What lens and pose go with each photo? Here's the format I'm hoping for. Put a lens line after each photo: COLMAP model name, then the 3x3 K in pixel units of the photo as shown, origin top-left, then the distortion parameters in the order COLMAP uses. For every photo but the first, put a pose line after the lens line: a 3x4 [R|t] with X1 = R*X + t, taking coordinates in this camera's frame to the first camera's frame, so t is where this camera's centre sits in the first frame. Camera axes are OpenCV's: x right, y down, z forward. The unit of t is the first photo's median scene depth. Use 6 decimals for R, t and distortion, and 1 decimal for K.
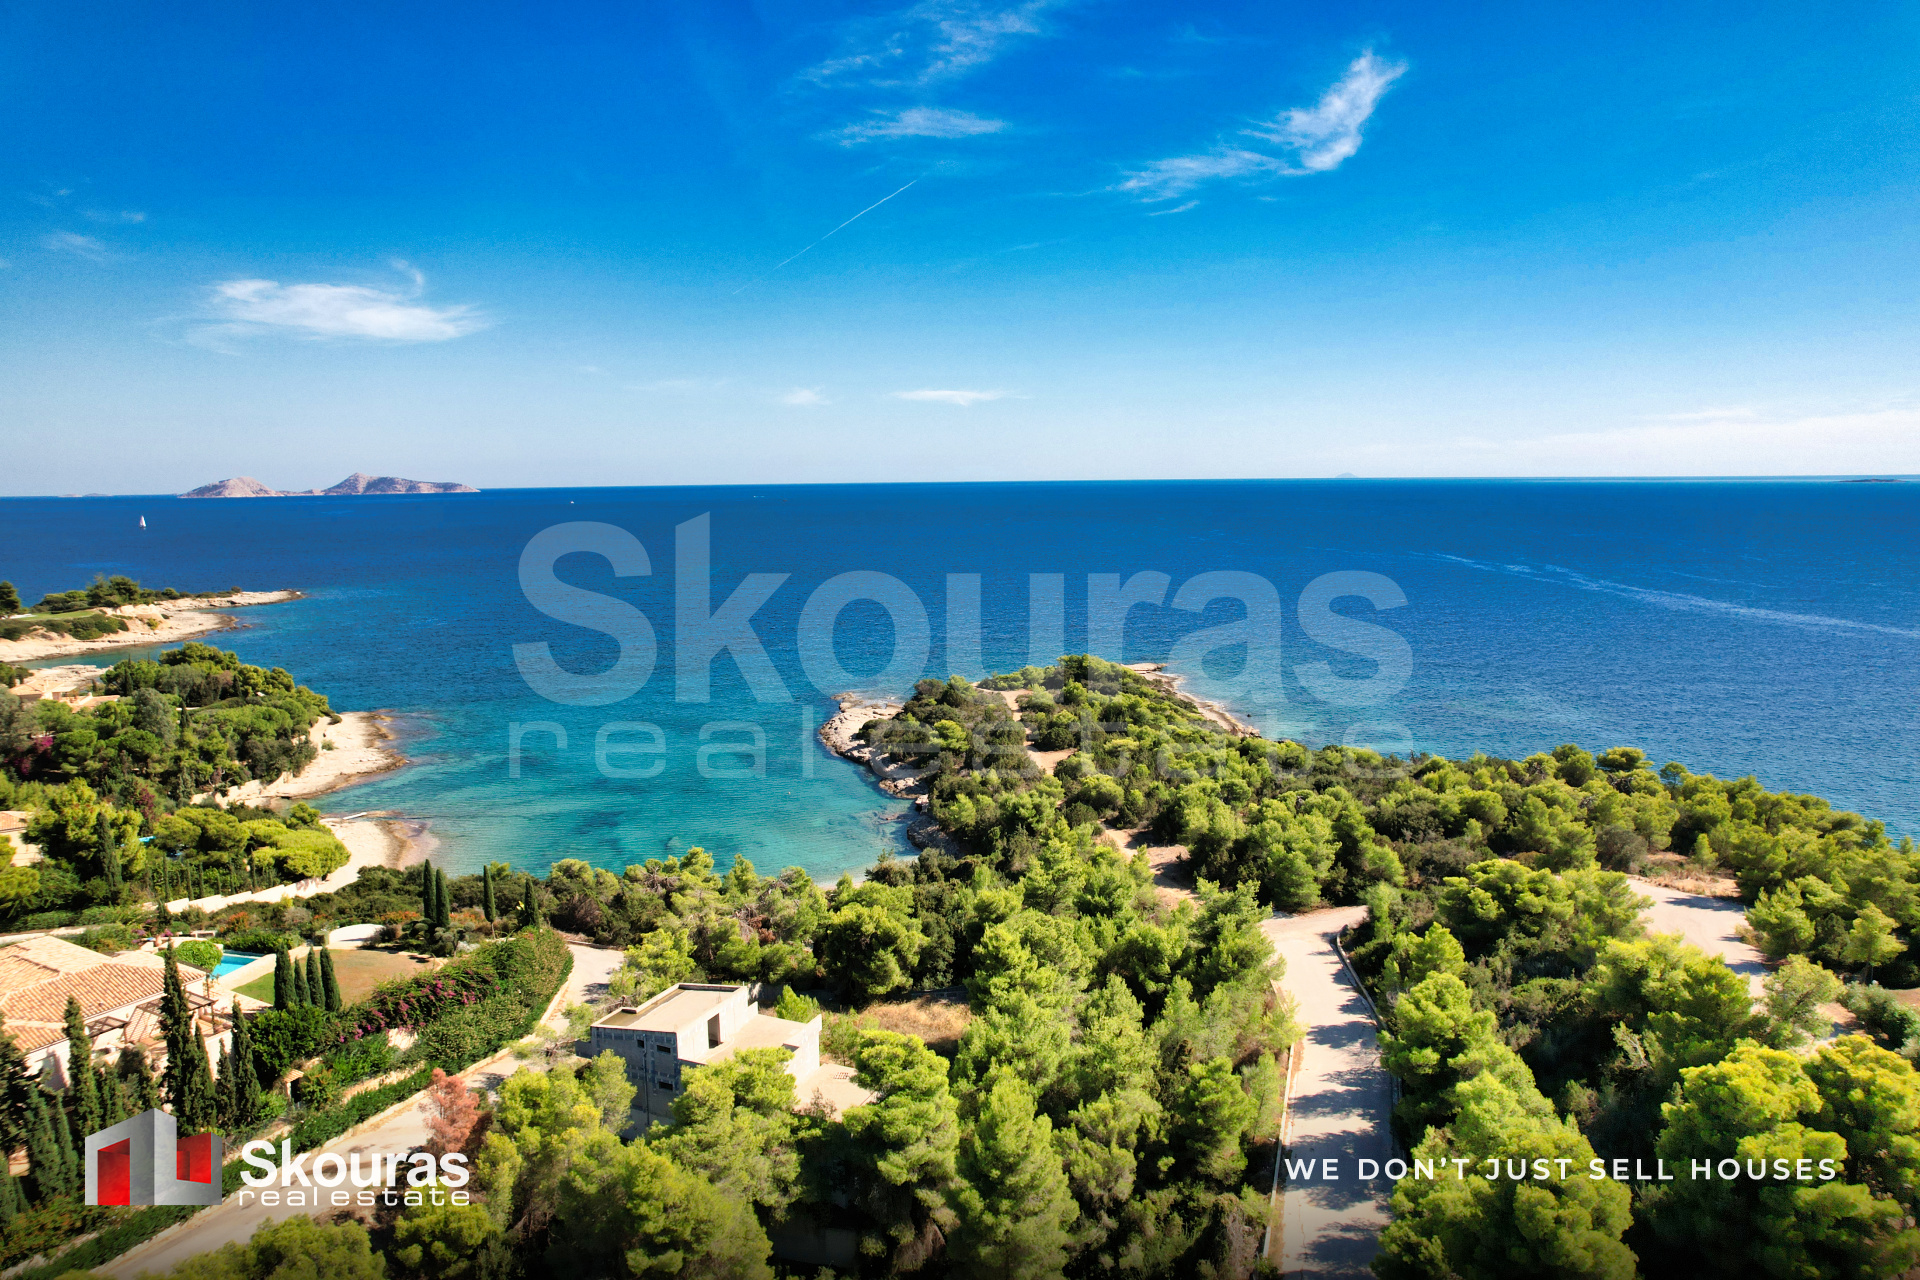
lens RADIAL K [[1229.1, 0, 971.2], [0, 1229.1, 651.4], [0, 0, 1]] dist [-0.080884, 0.071910]
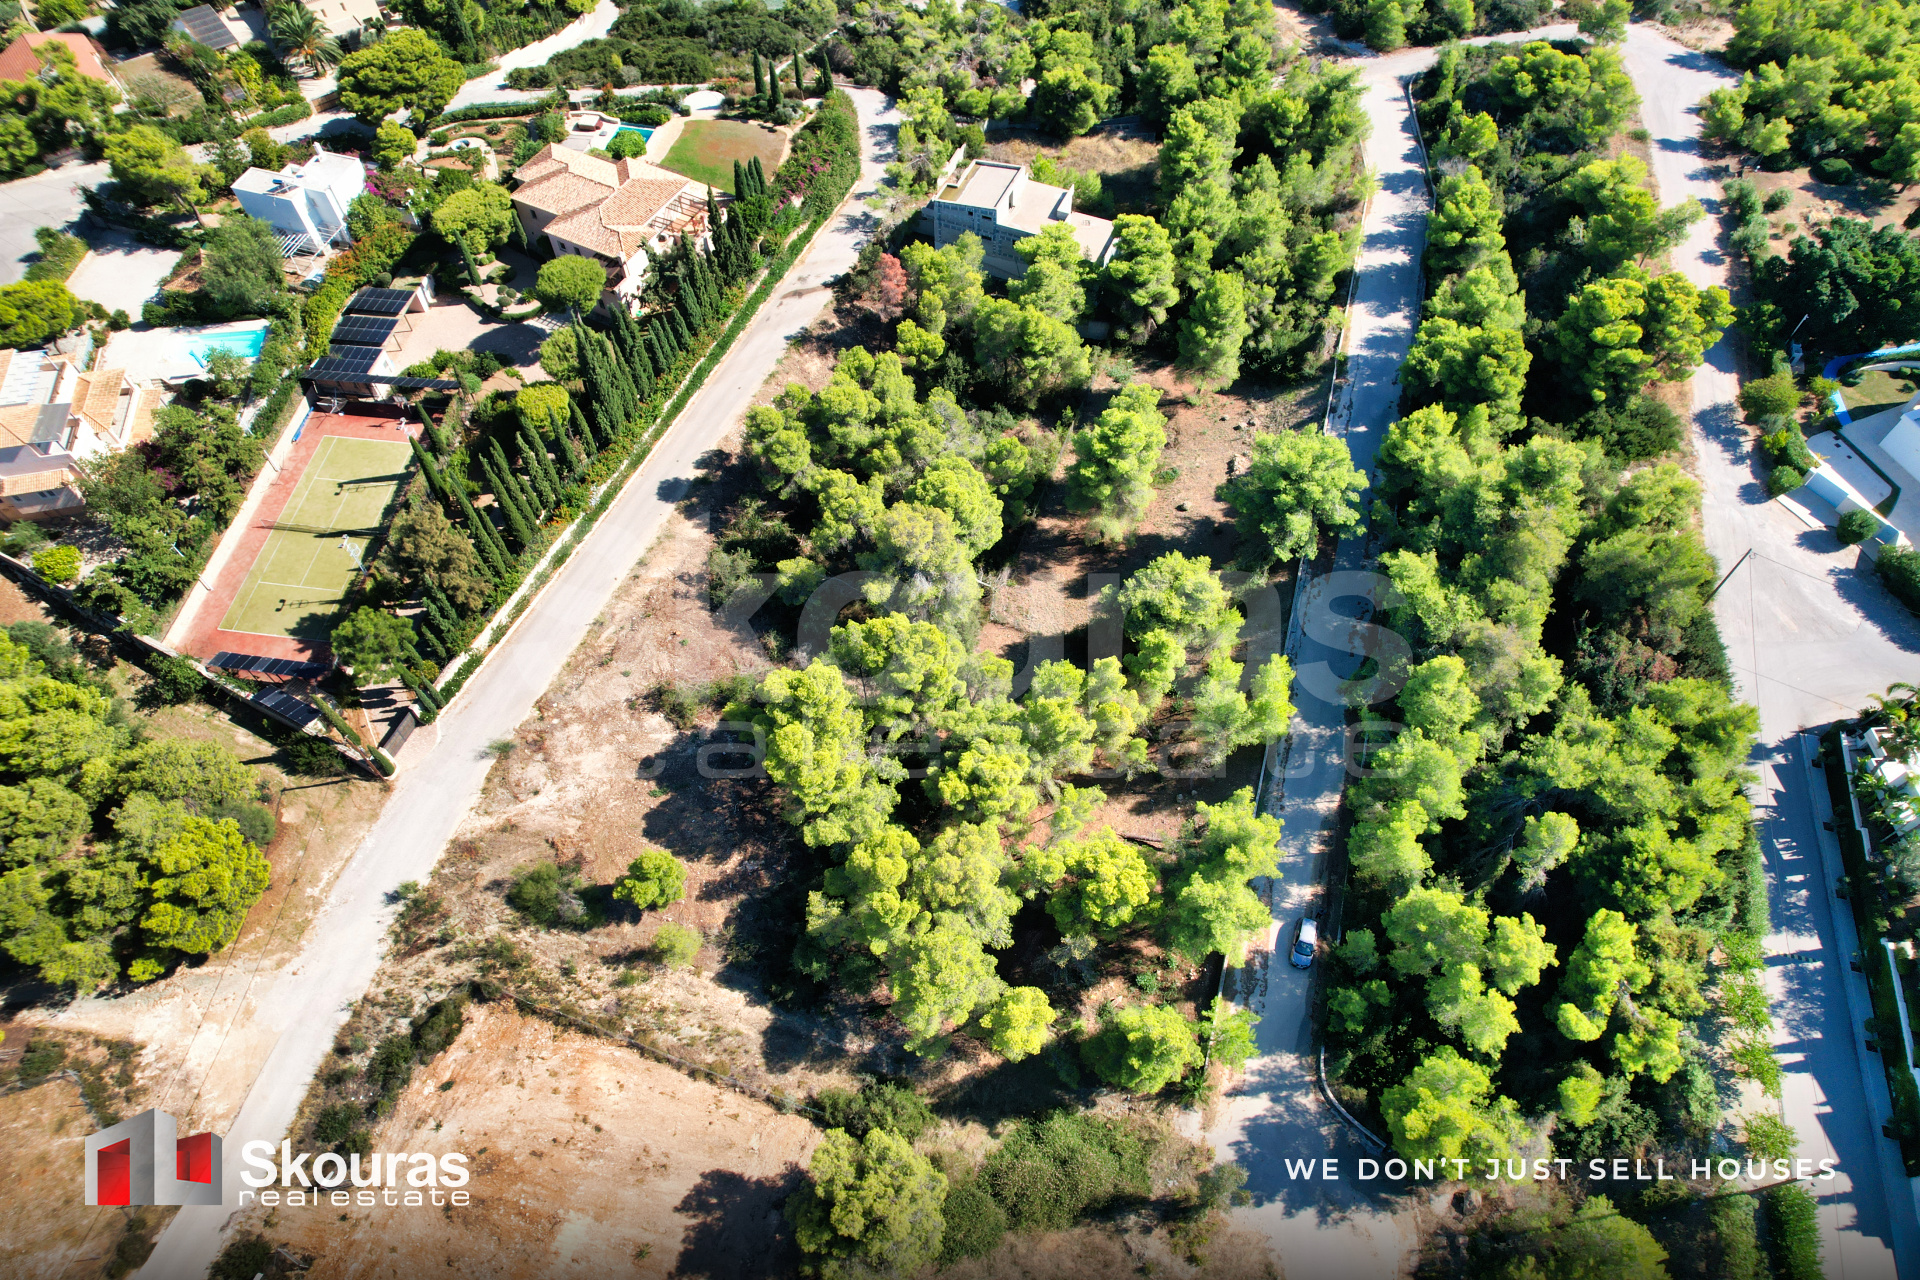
lens RADIAL K [[1229.1, 0, 964.3], [0, 1229.1, 637.6], [0, 0, 1]] dist [-0.080884, 0.071910]
pose [[0.999929, -0.009178, 0.007561, -0.200115], [0.000414, 0.662324, 0.749218, -0.343790], [-0.011884, -0.749162, 0.662281, -0.325810]]
